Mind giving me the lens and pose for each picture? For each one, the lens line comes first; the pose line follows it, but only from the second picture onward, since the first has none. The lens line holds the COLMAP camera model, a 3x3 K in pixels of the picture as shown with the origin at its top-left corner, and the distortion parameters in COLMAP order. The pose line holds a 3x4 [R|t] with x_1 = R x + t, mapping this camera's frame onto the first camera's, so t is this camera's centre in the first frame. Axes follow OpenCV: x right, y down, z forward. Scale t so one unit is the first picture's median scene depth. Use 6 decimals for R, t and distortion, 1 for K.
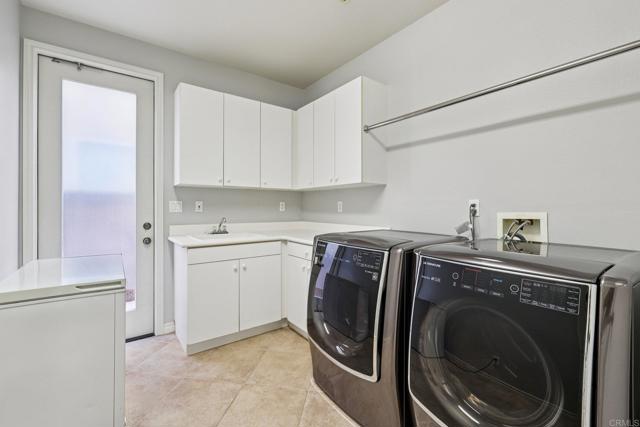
lens RADIAL K [[278.8, 0, 320.6], [0, 278.8, 207.0], [0, 0, 1]] dist [0.002429, 0.000199]
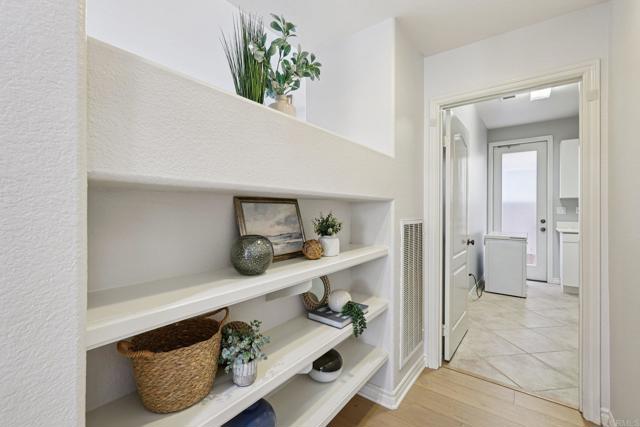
lens RADIAL K [[278.8, 0, 320.6], [0, 278.8, 207.0], [0, 0, 1]] dist [0.002429, 0.000199]
pose [[0.279274, -0.008088, -0.960177, 0.724630], [-0.007482, 0.999916, -0.010598, 0.005971], [0.960182, 0.010144, 0.279190, -0.902581]]
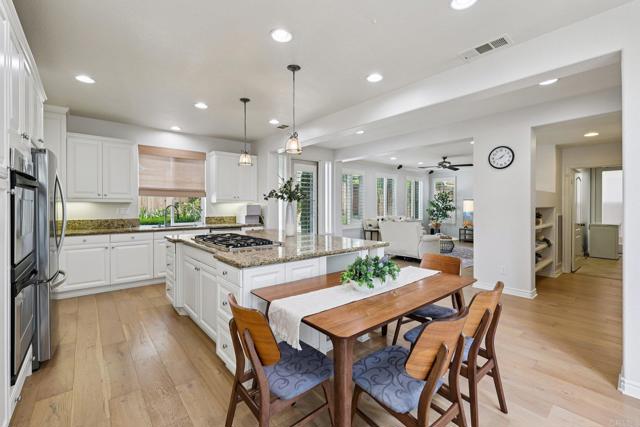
lens RADIAL K [[278.8, 0, 320.6], [0, 278.8, 207.0], [0, 0, 1]] dist [0.002429, 0.000199]
pose [[0.063876, -0.000043, -0.997958, 2.076947], [-0.004354, 0.999990, -0.000322, -0.012418], [0.997948, 0.004365, 0.063876, -2.423694]]
